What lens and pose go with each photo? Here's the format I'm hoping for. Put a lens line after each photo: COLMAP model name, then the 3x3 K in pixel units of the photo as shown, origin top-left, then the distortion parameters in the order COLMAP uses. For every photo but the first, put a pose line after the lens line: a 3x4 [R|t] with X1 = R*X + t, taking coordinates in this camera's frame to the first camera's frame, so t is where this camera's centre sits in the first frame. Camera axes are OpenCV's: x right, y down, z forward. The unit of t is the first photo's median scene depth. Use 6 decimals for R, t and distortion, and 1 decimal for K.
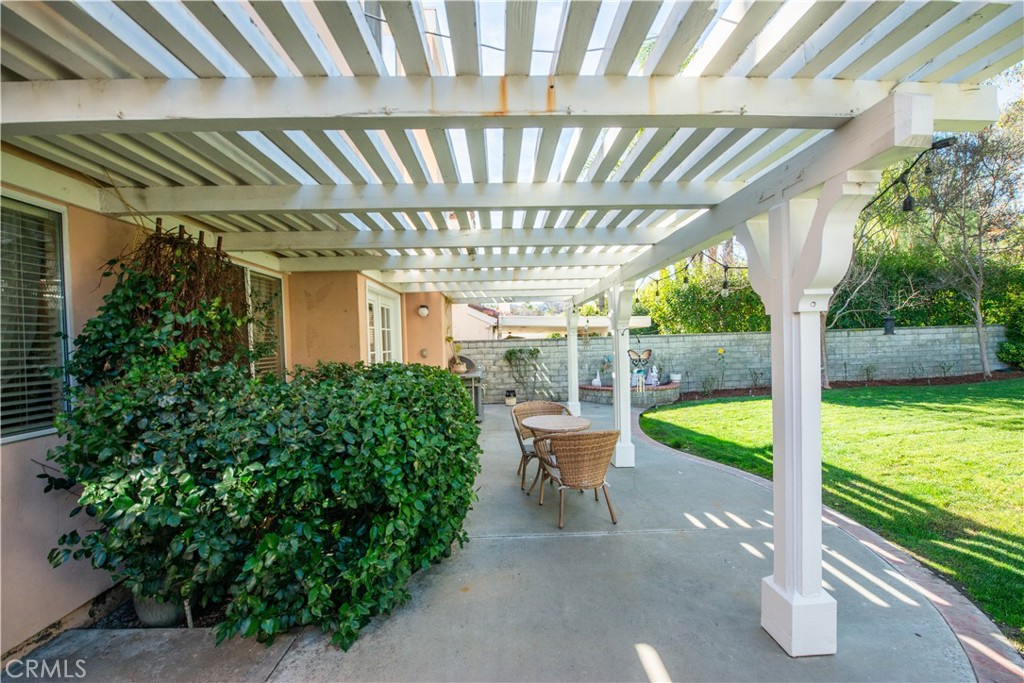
lens RADIAL K [[406.1, 0, 512.8], [0, 406.1, 347.0], [0, 0, 1]] dist [-0.018520, -0.001048]
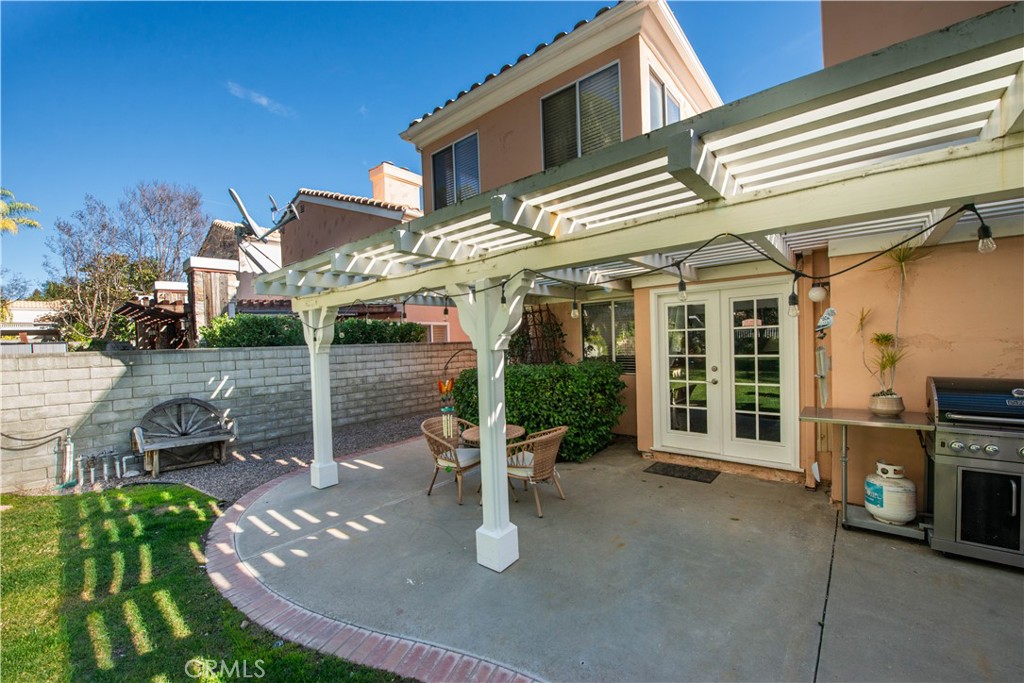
lens RADIAL K [[406.1, 0, 513.4], [0, 406.1, 346.8], [0, 0, 1]] dist [-0.018520, -0.001048]
pose [[-0.678474, 0.053621, -0.732665, 0.905057], [0.033096, 0.998551, 0.042431, -0.092687], [0.733879, 0.004540, -0.679265, 1.874272]]
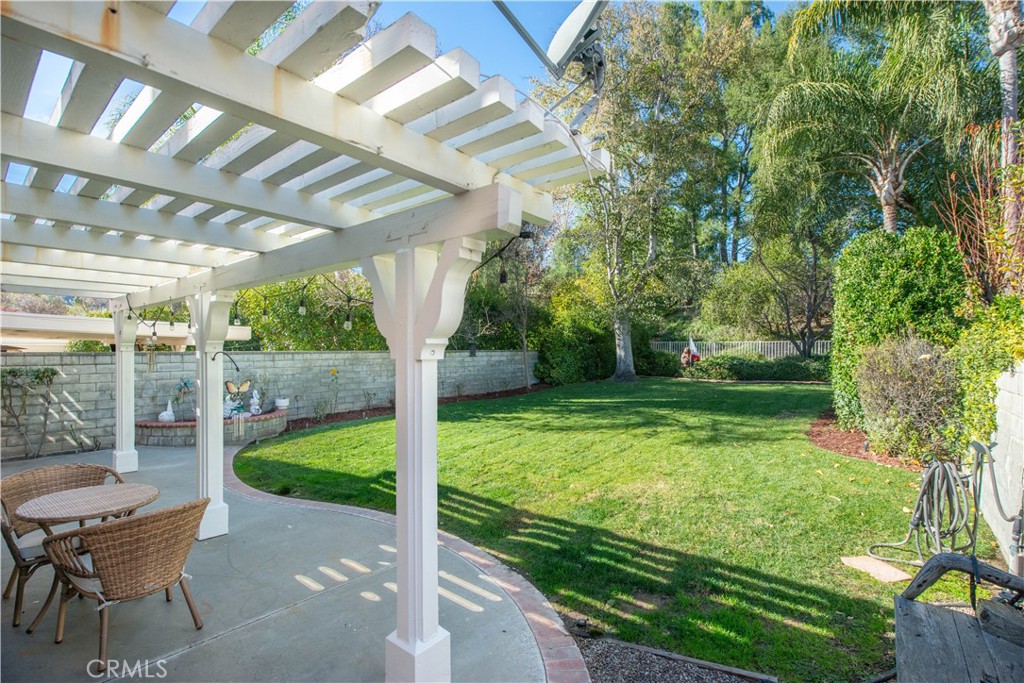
lens RADIAL K [[459.4, 0, 516.7], [0, 459.4, 349.7], [0, 0, 1]] dist [-0.007797, -0.002972]
pose [[0.654578, 0.022687, 0.755654, -0.002658], [-0.003114, 0.999622, -0.027314, -0.037343], [-0.755988, 0.015526, 0.654401, 0.027452]]
